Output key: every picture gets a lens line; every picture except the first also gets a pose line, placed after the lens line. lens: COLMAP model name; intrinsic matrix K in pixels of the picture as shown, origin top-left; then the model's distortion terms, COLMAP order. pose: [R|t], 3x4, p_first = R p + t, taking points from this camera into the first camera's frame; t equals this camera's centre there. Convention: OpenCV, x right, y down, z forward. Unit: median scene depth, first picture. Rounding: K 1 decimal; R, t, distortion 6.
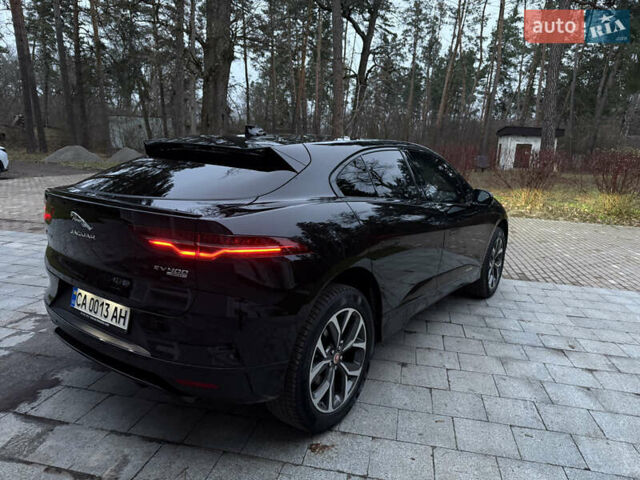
lens RADIAL K [[450.7, 0, 325.3], [0, 450.7, 235.7], [0, 0, 1]] dist [0.023007, -0.029454]
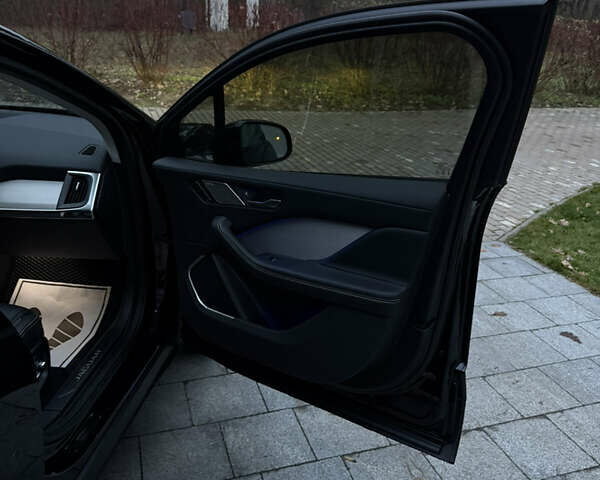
lens RADIAL K [[562.6, 0, 295.8], [0, 562.6, 238.7], [0, 0, 1]] dist [0.012170, 0.000000]
pose [[0.874444, -0.185151, 0.448404, 0.314164], [0.086919, 0.969143, 0.230667, -0.186588], [-0.477276, -0.162731, 0.863554, 0.853488]]
